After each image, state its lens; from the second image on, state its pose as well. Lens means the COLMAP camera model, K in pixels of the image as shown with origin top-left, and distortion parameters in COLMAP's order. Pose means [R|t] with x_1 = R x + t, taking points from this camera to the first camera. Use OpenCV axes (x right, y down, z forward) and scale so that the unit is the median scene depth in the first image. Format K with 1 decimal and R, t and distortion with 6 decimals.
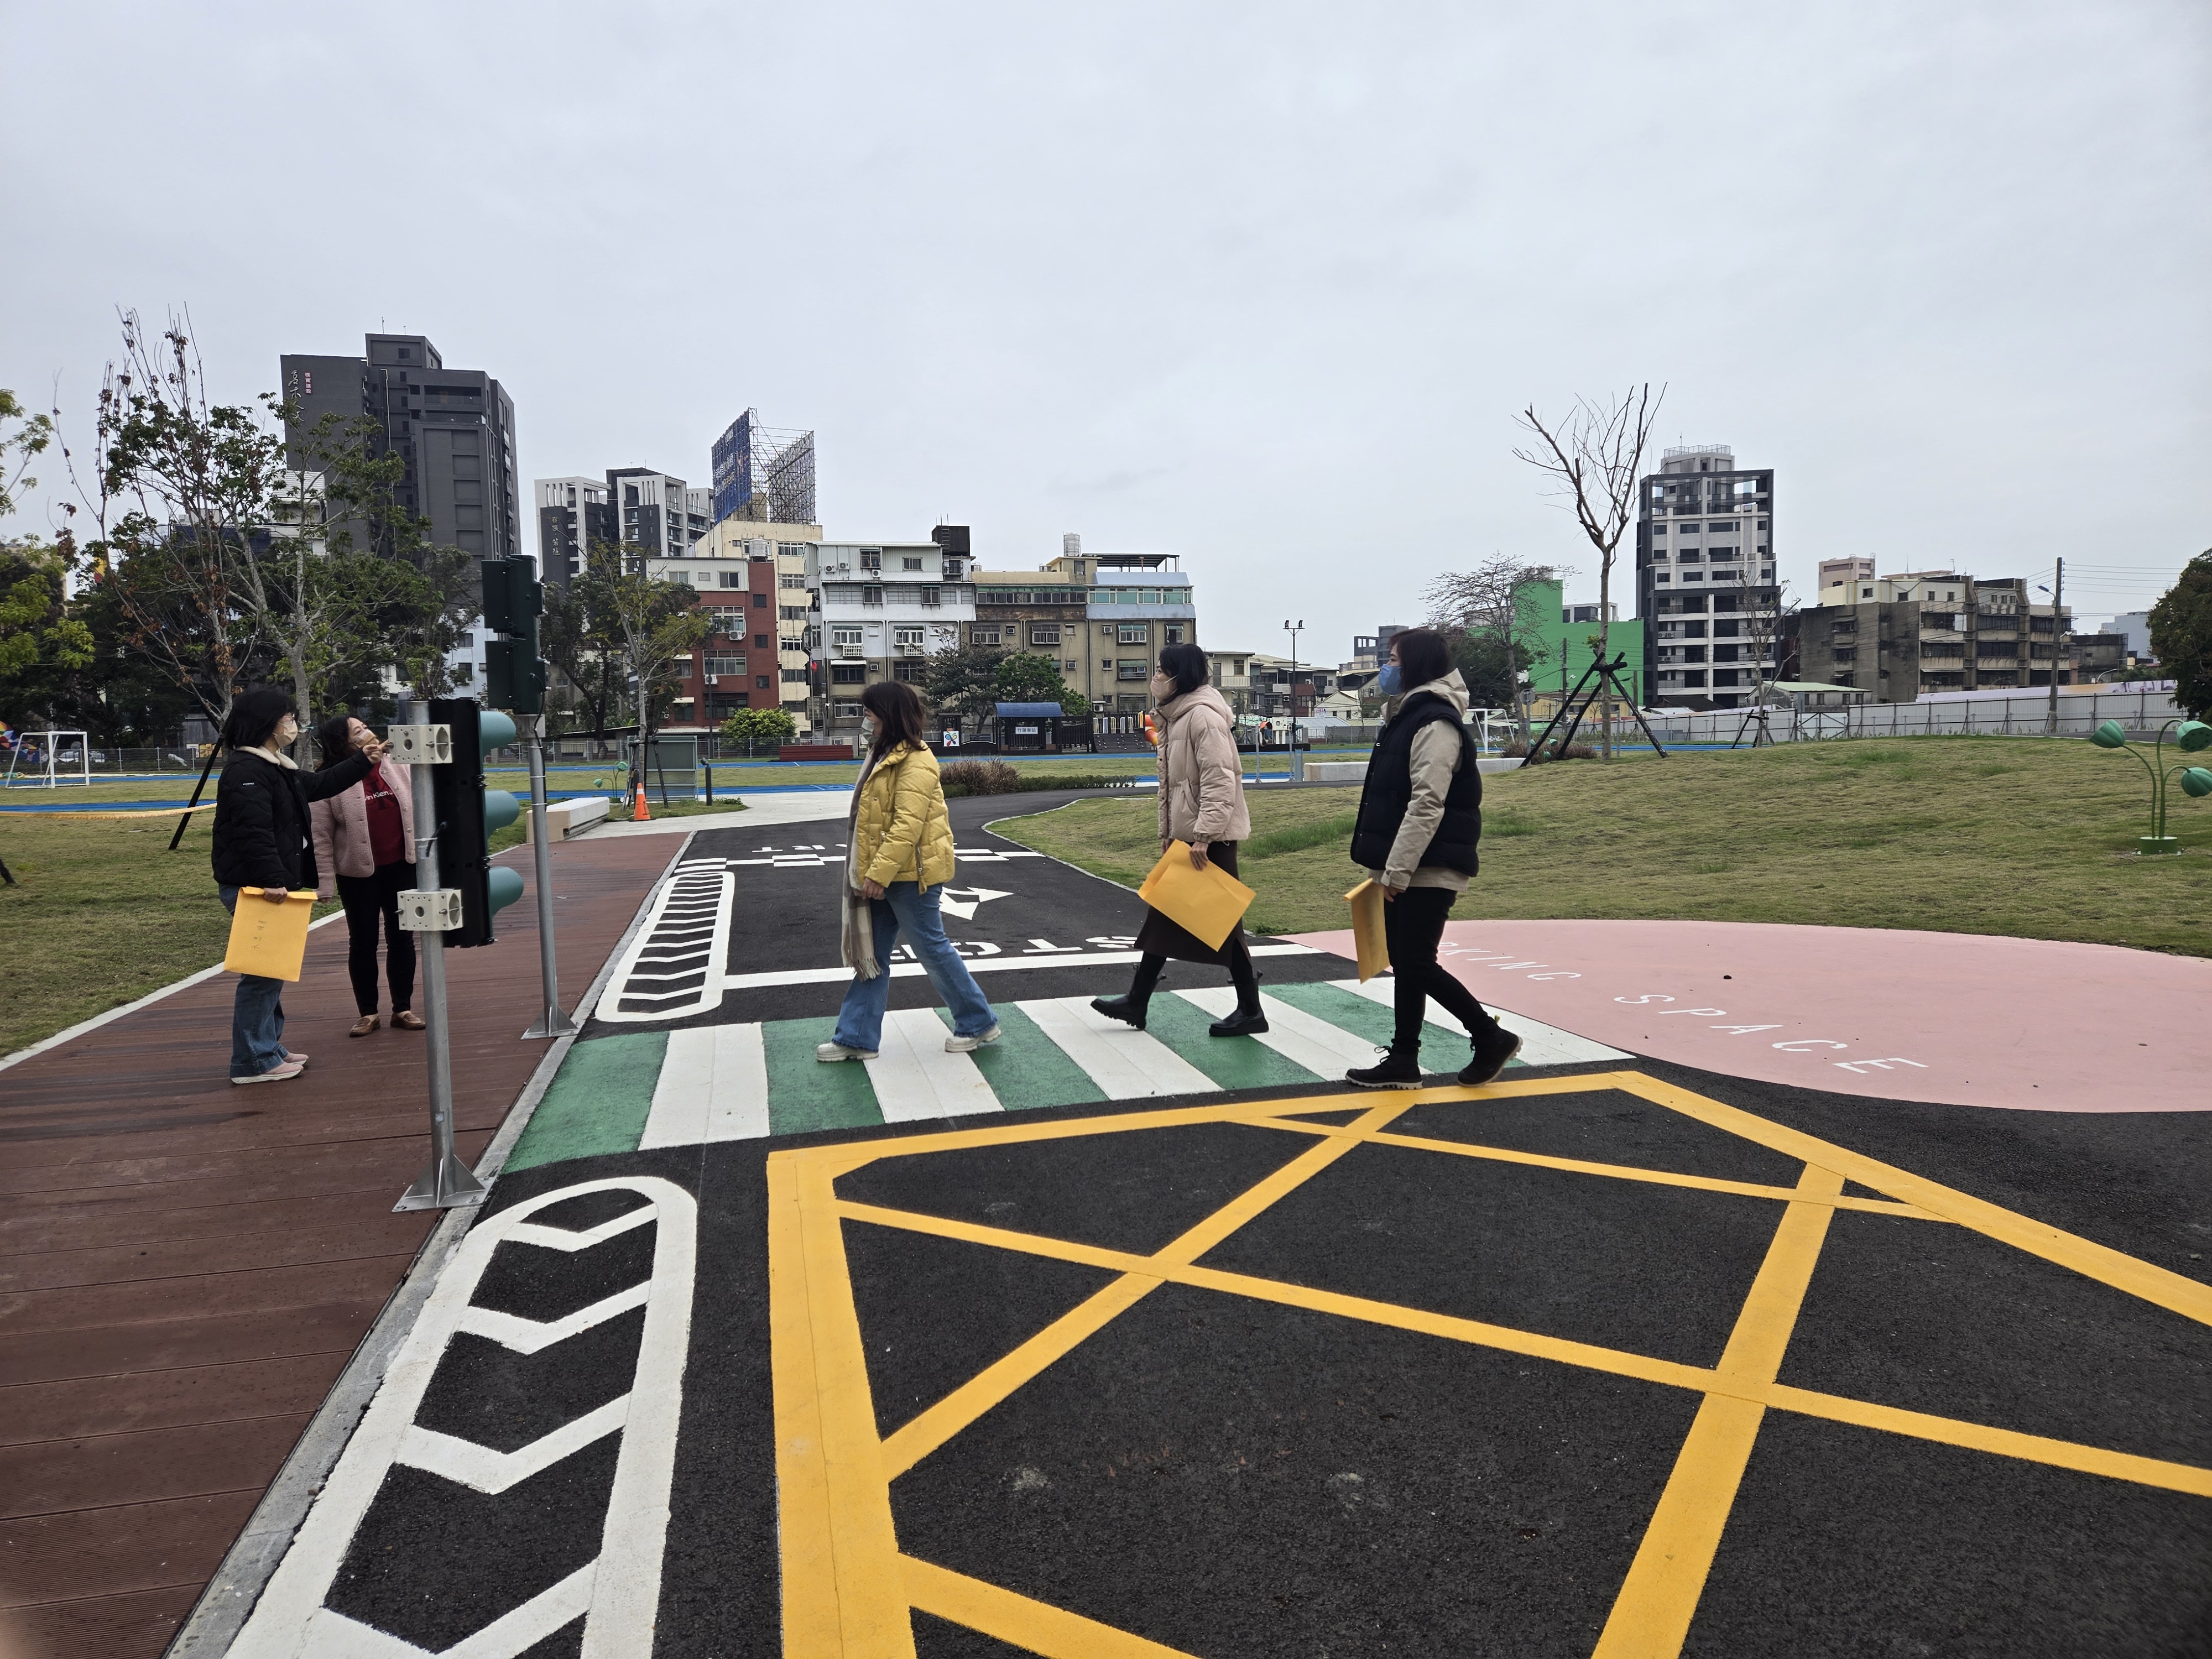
lens RADIAL K [[1469.8, 0, 1108.1], [0, 1469.8, 829.8], [0, 0, 1]] dist [0.023085, 0.000378]
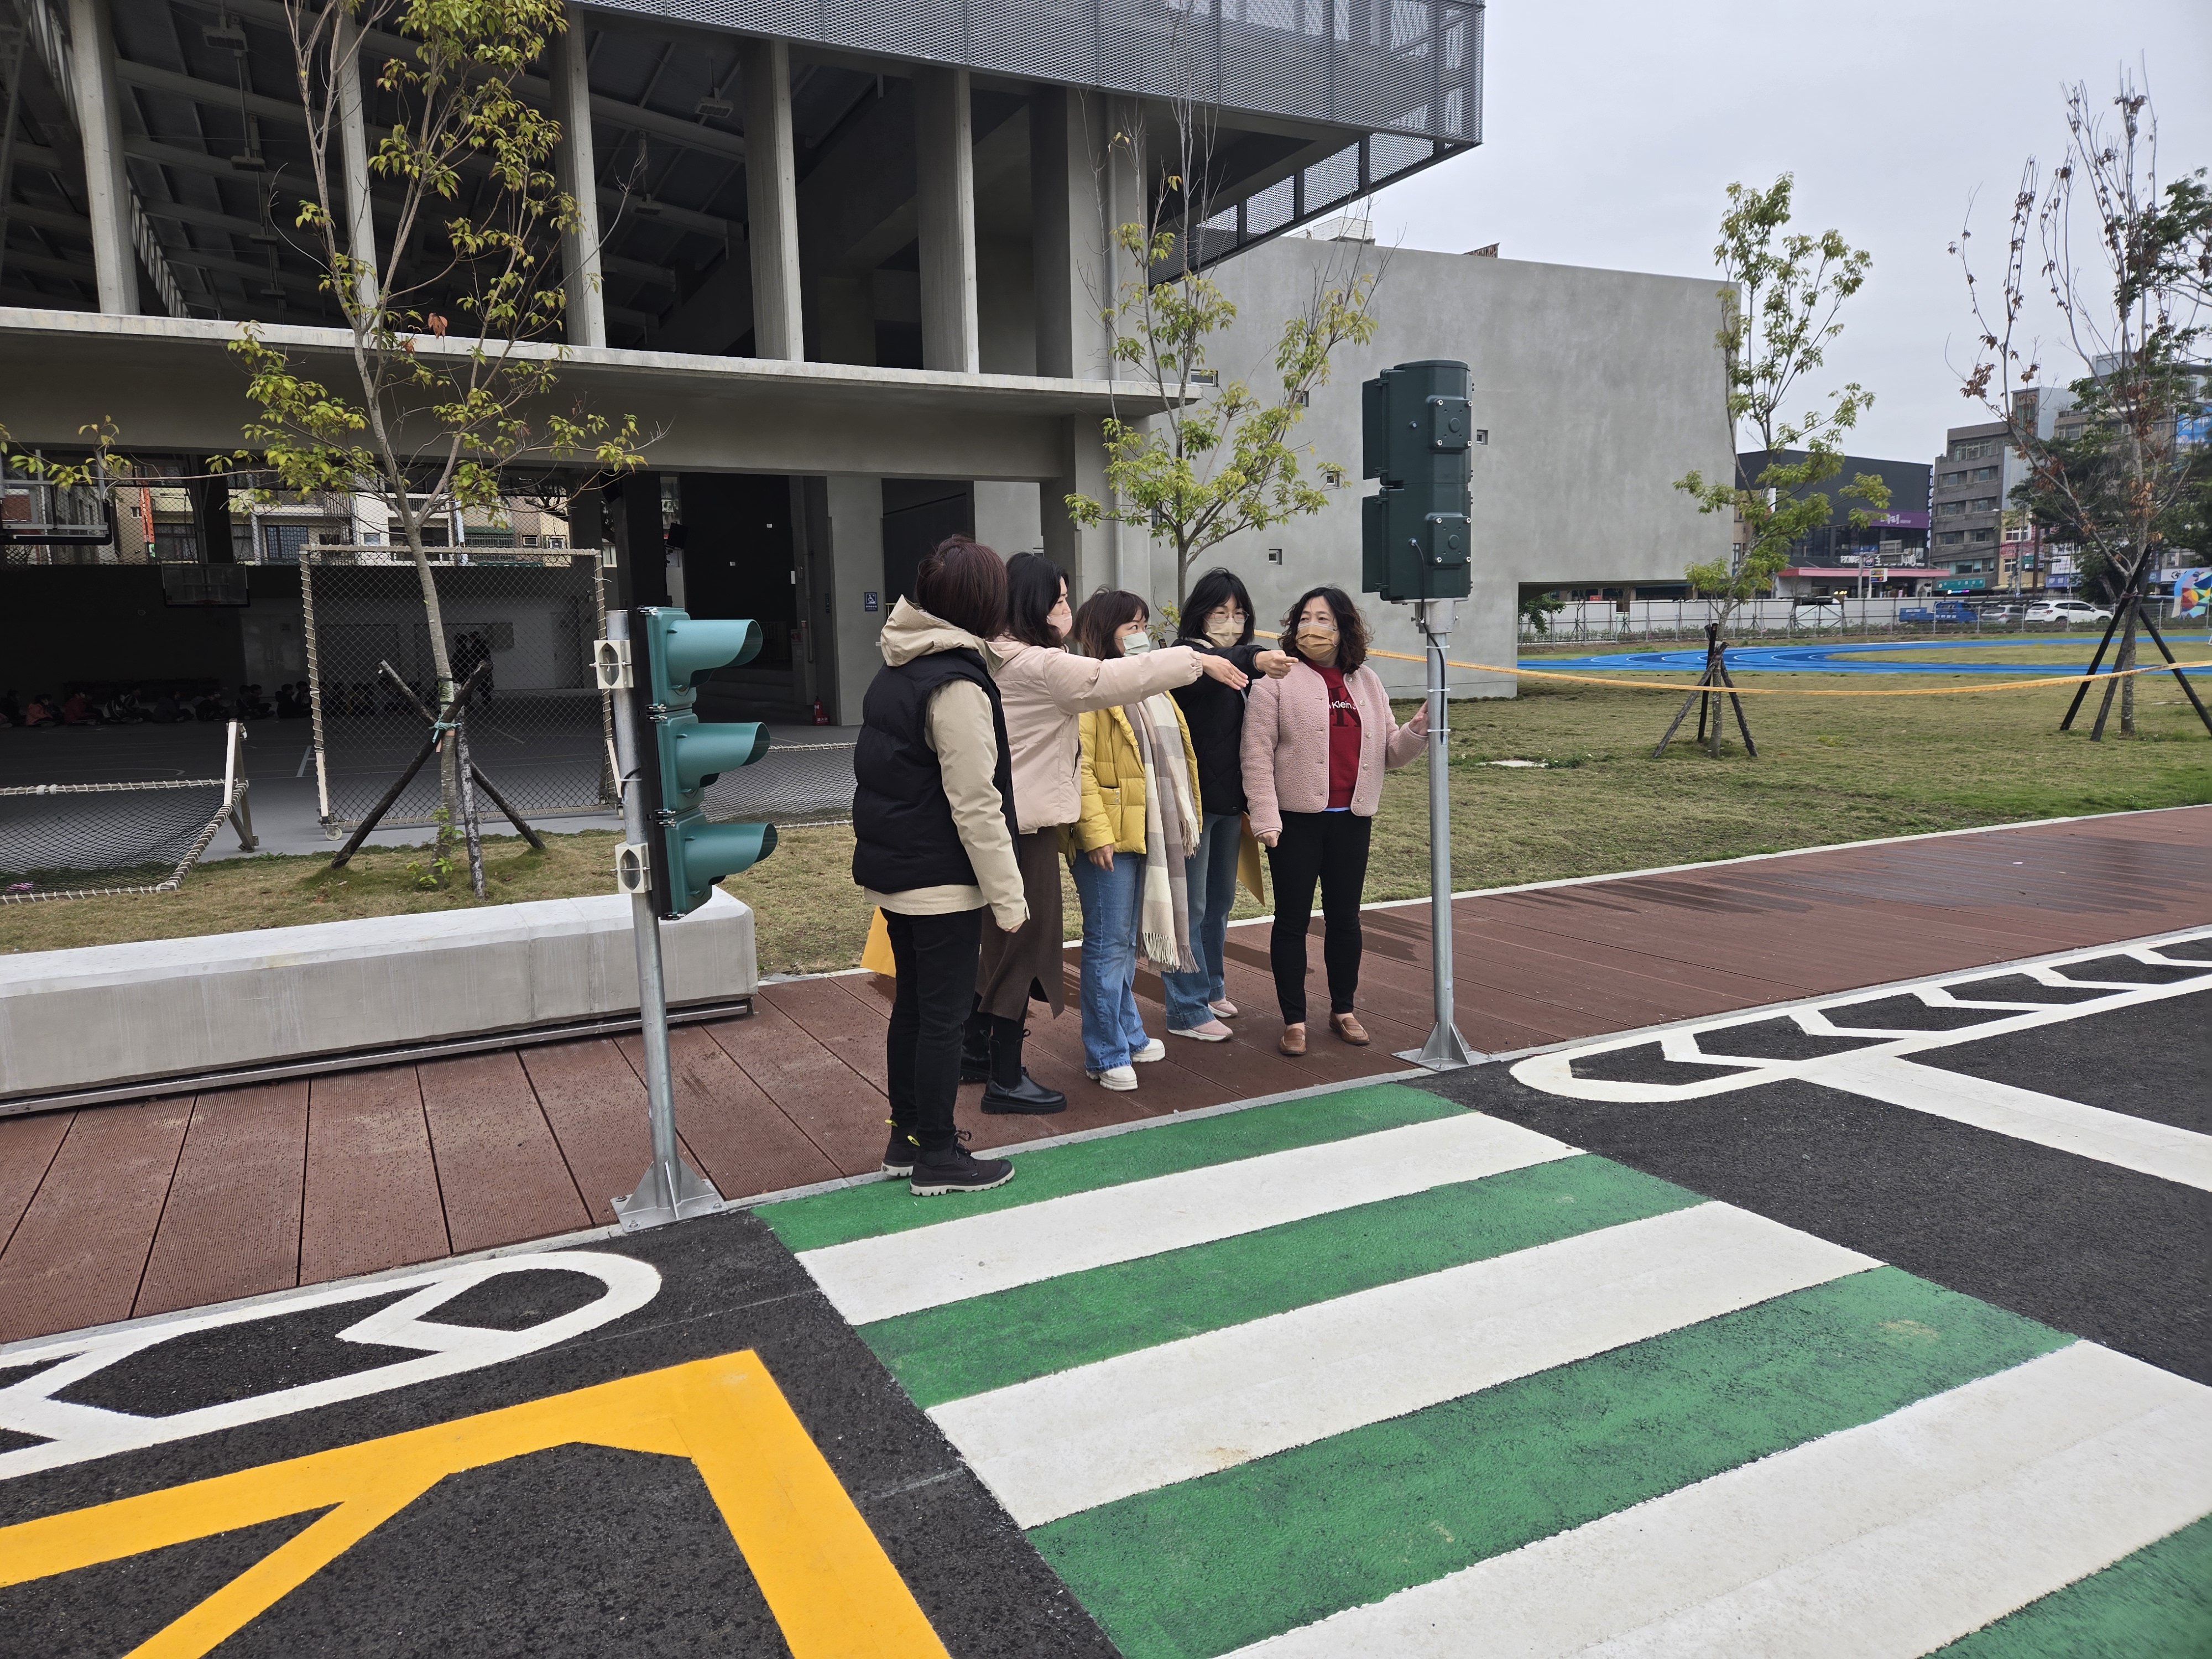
lens RADIAL K [[1469.8, 0, 1102.9], [0, 1469.8, 828.2], [0, 0, 1]] dist [0.023085, 0.000378]
pose [[0.227292, 0.142140, -0.963397, 0.292664], [-0.040907, 0.989811, 0.136386, -0.068585], [0.972967, 0.008411, 0.230791, 0.798305]]
